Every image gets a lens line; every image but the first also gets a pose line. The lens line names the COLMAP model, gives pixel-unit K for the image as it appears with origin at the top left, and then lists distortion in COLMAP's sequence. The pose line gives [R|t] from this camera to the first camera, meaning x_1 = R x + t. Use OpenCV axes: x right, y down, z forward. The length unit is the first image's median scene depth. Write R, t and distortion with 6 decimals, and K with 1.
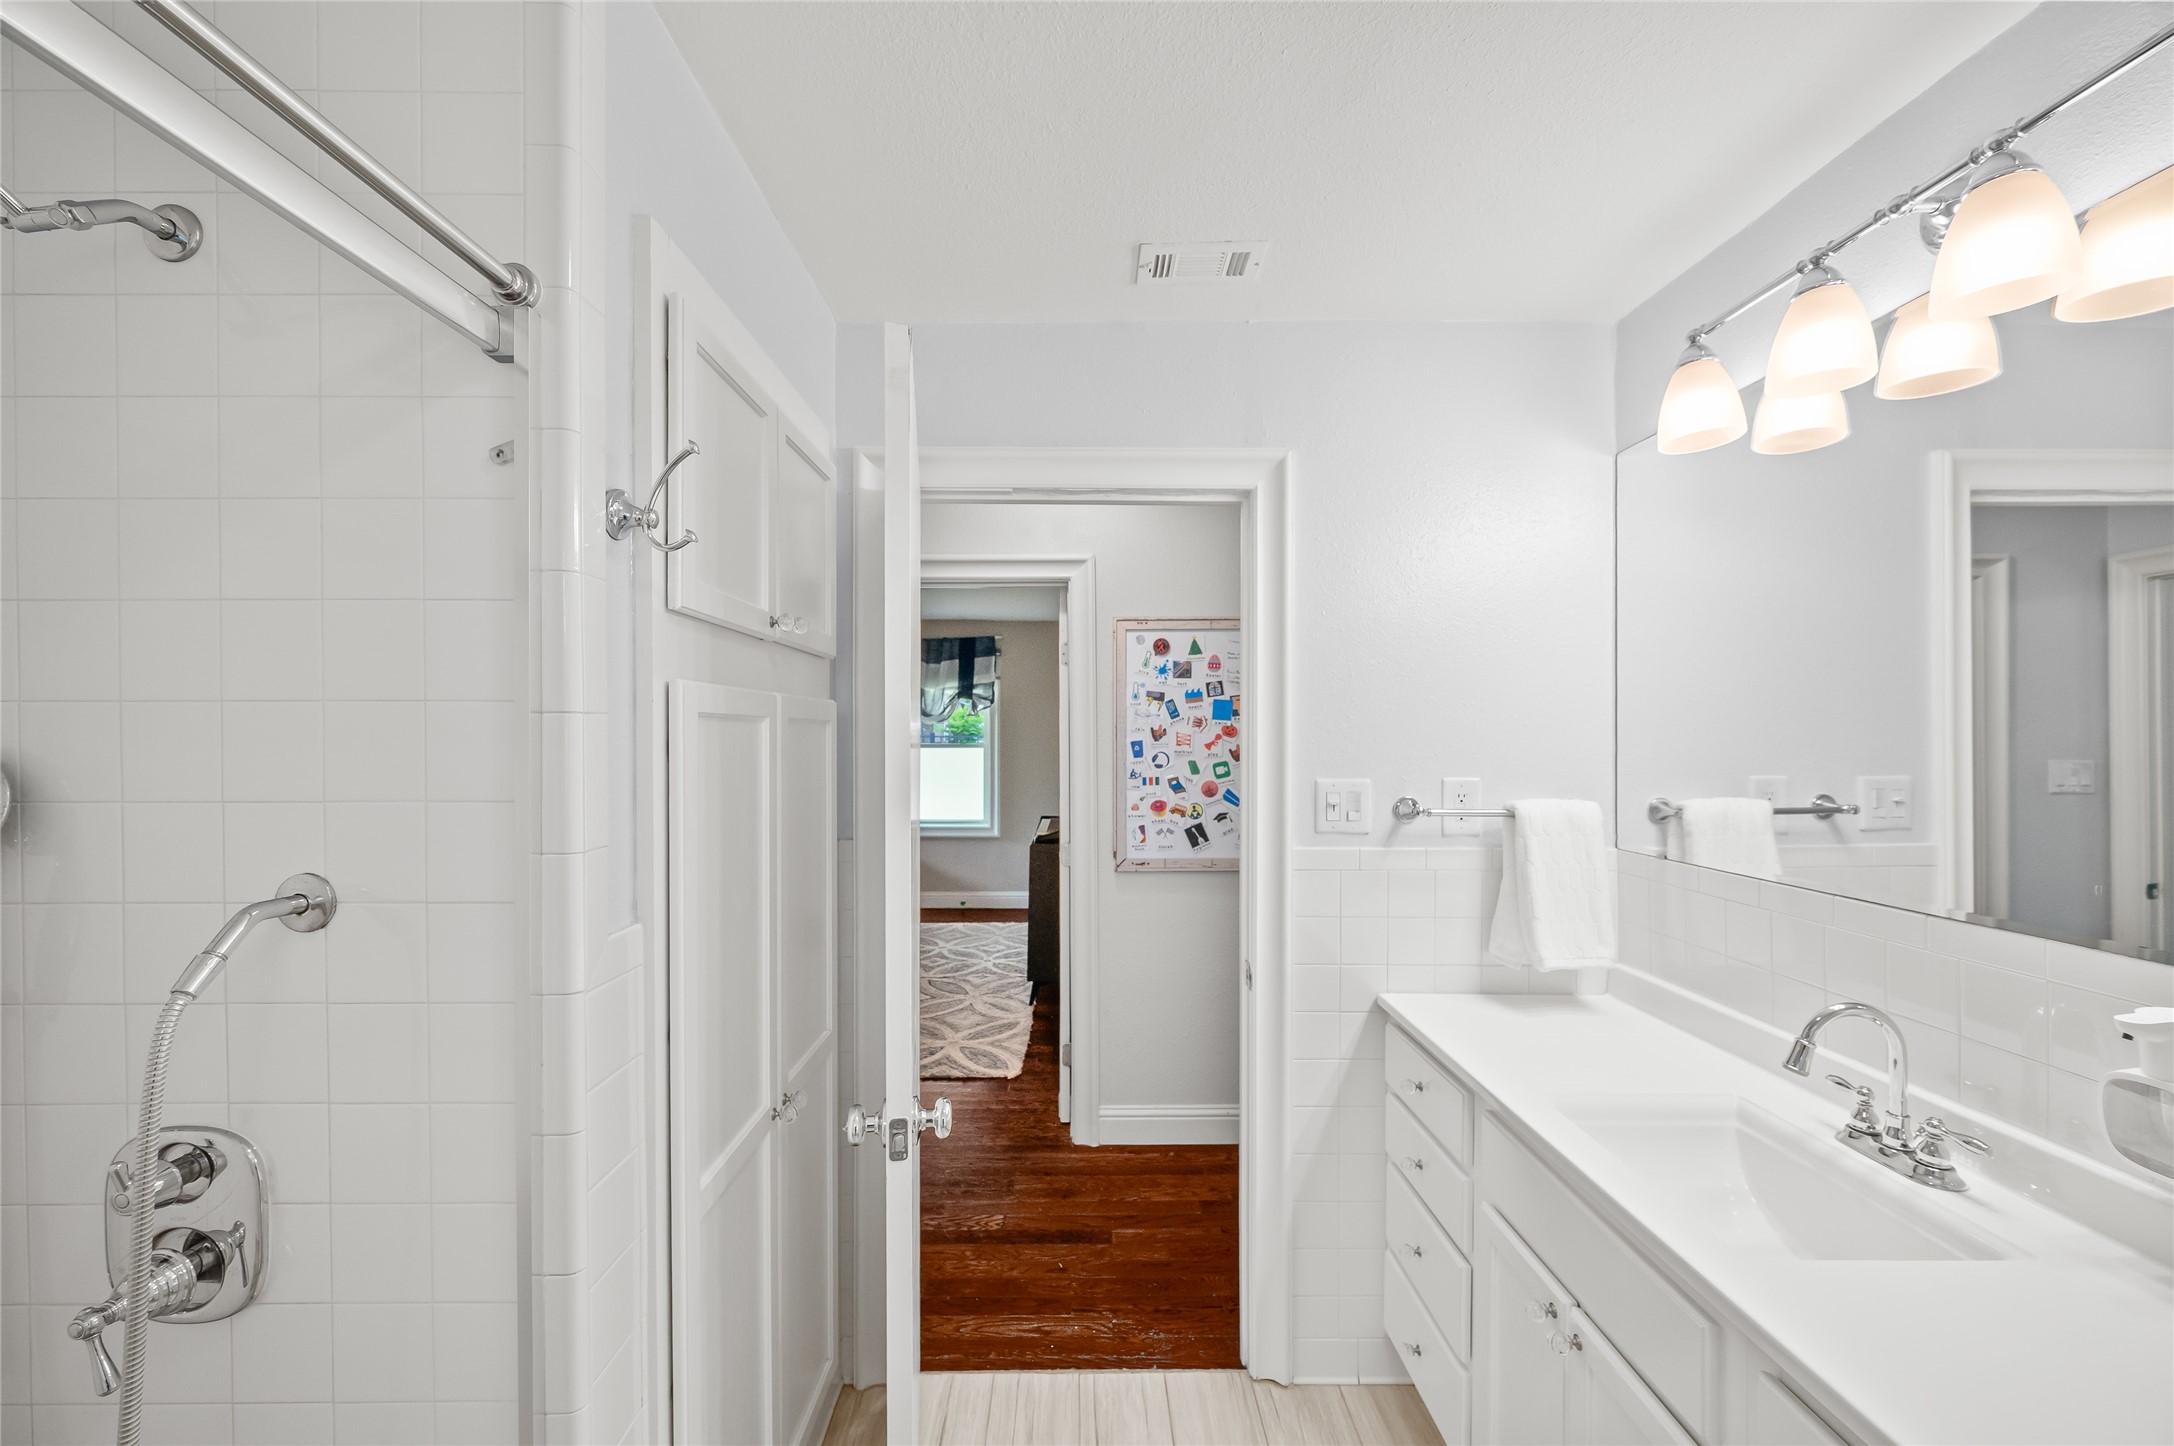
lens RADIAL K [[875.9, 0, 1082.1], [0, 875.9, 736.5], [0, 0, 1]] dist [-0.000986, -0.000684]
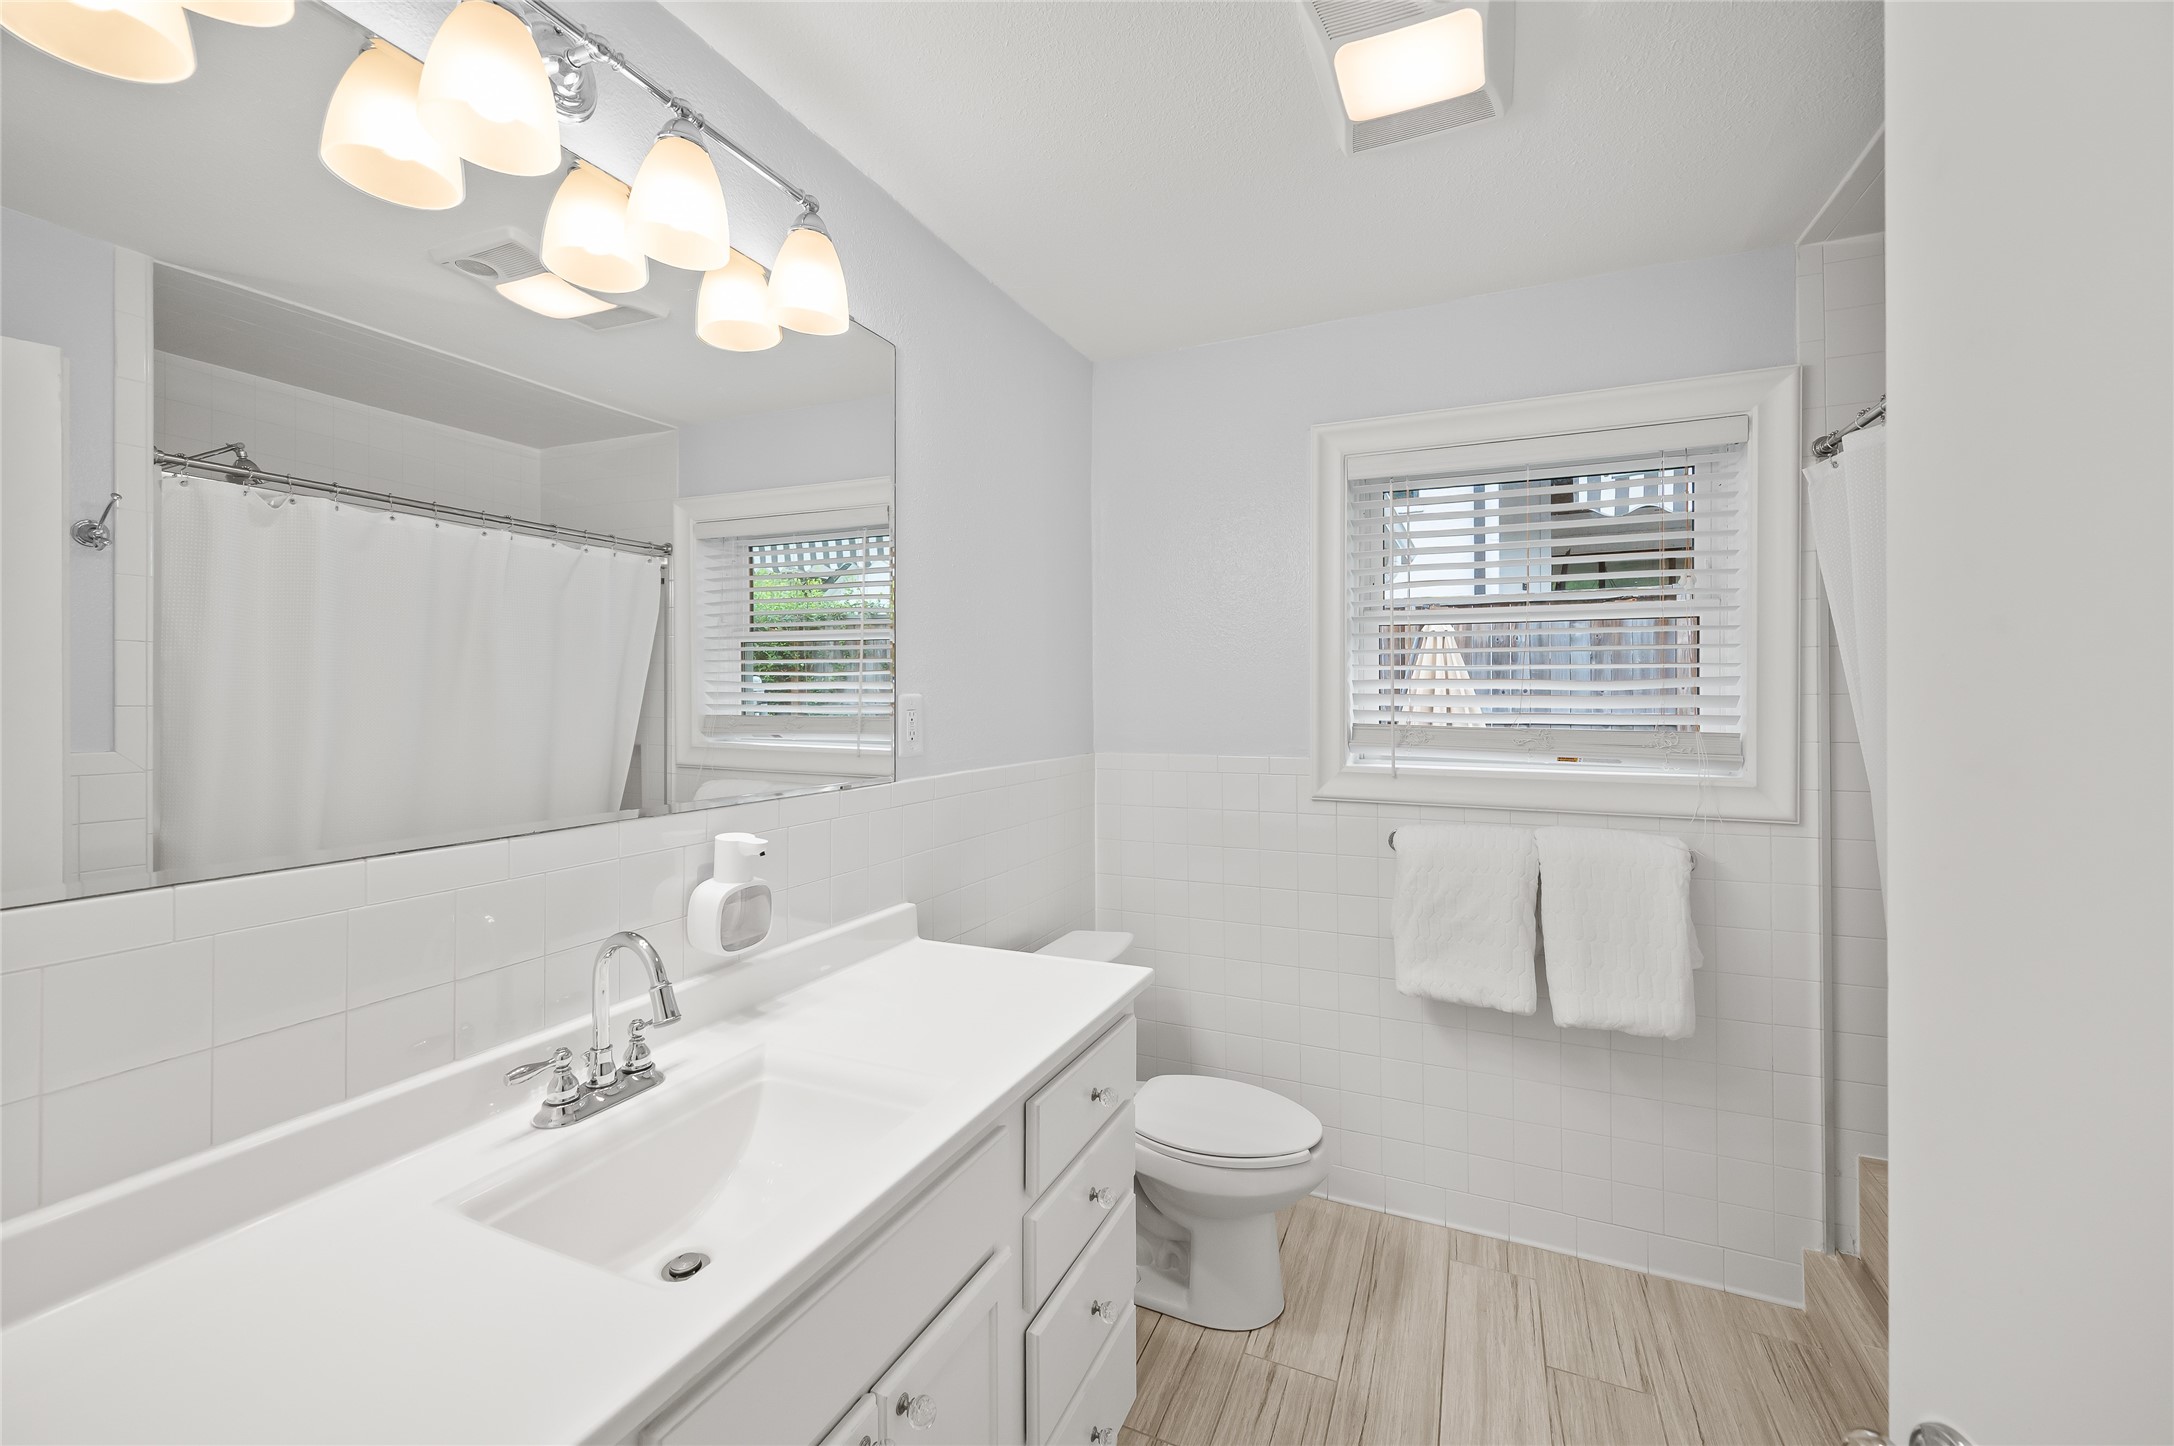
lens RADIAL K [[875.9, 0, 1086.3], [0, 875.9, 703.5], [0, 0, 1]] dist [-0.000986, -0.000684]
pose [[-0.901831, -0.013899, 0.431865, 0.071235], [-0.011973, 0.999903, 0.007177, 0.050507], [-0.431923, 0.001302, -0.901910, 1.637766]]
